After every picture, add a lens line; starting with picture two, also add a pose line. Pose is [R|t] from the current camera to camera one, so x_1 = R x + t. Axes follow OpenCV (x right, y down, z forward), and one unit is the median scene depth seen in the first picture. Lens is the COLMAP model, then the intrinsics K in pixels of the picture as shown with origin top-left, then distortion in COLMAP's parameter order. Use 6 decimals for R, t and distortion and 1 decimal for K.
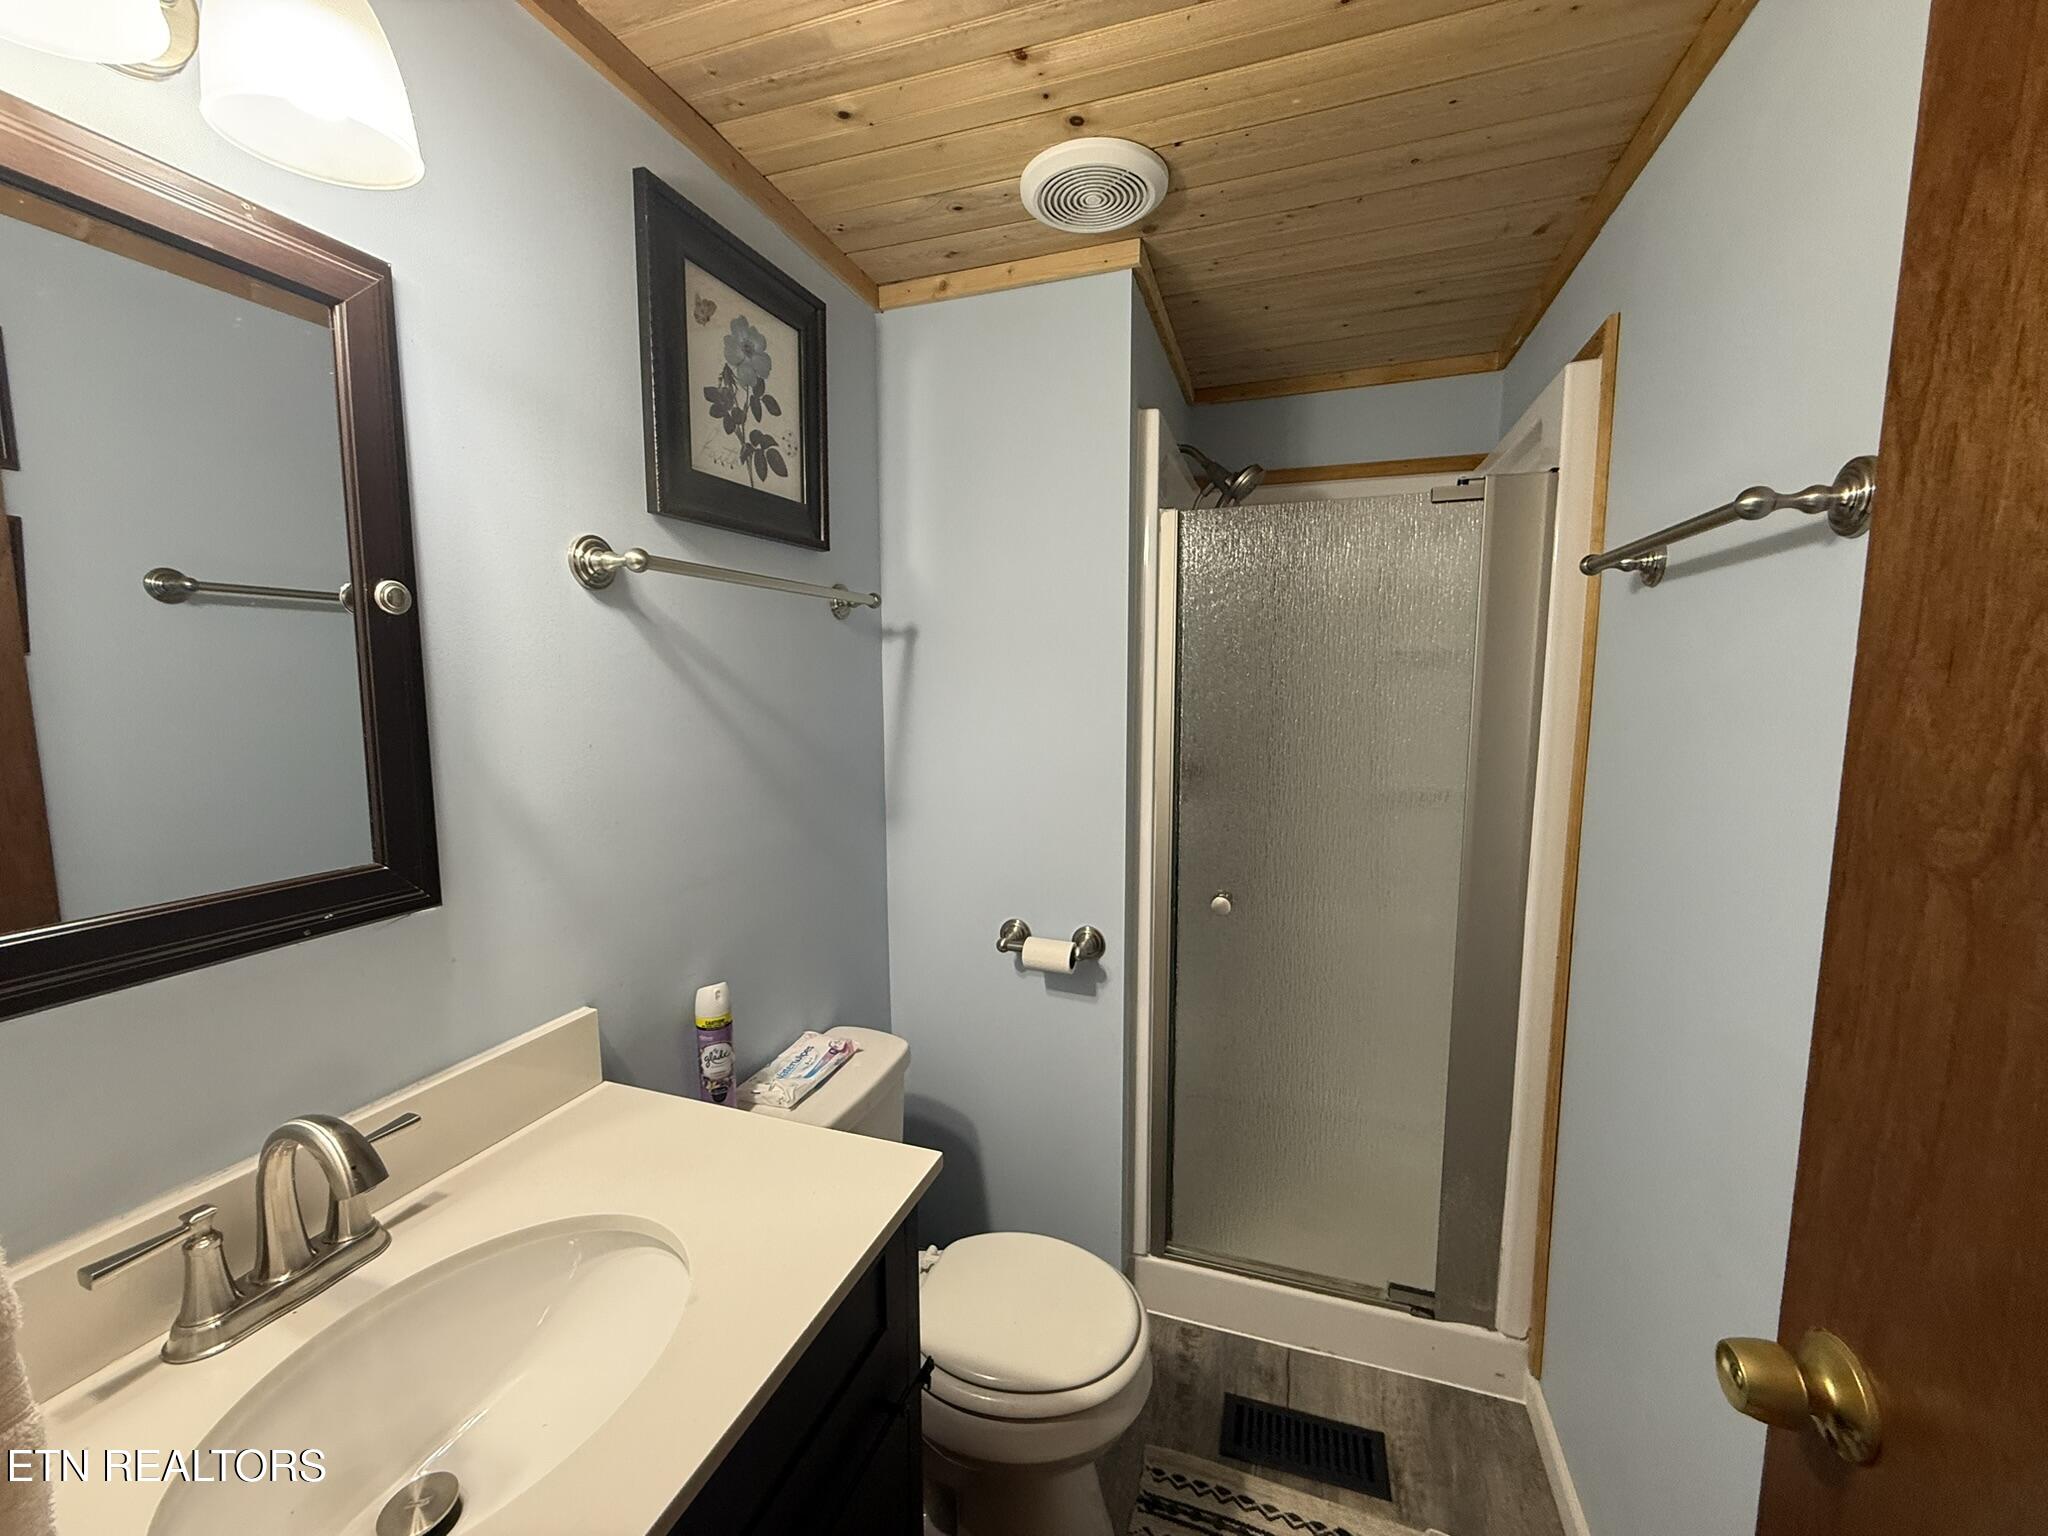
lens RADIAL K [[828.2, 0, 1020.7], [0, 828.2, 772.9], [0, 0, 1]] dist [0.014376, 0.000898]
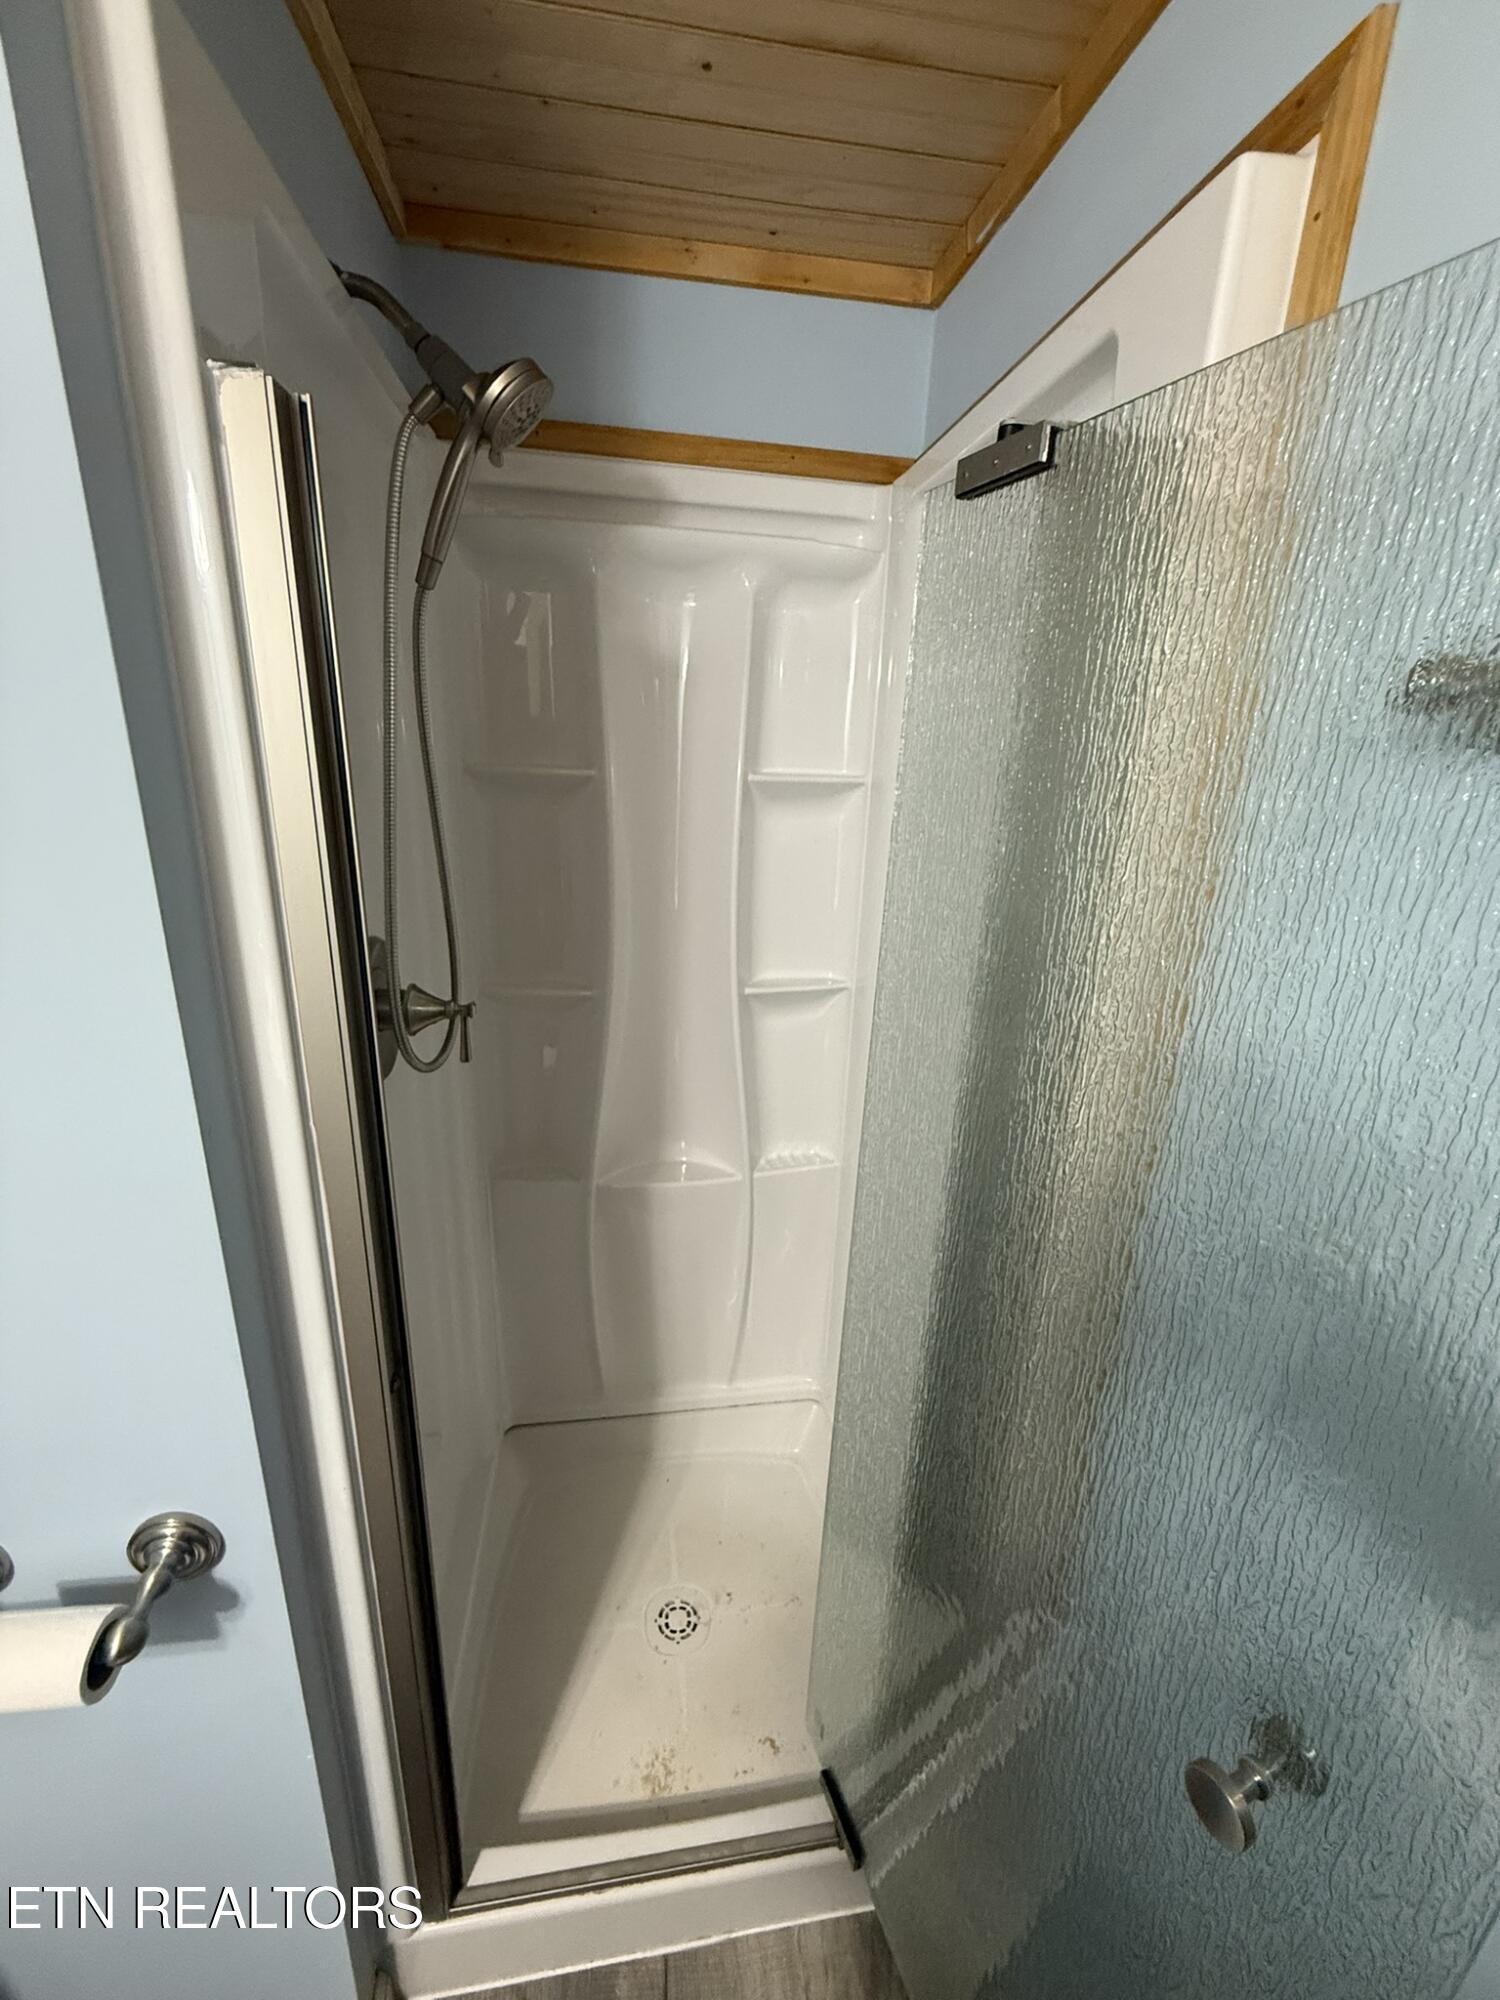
lens RADIAL K [[808.7, 0, 759.1], [0, 808.7, 999.9], [0, 0, 1]] dist [0.014376, 0.000898]
pose [[0.887694, -0.098531, 0.449768, 0.161659], [0.010518, 0.980919, 0.194131, -0.118161], [-0.460314, -0.167598, 0.871792, 0.502604]]
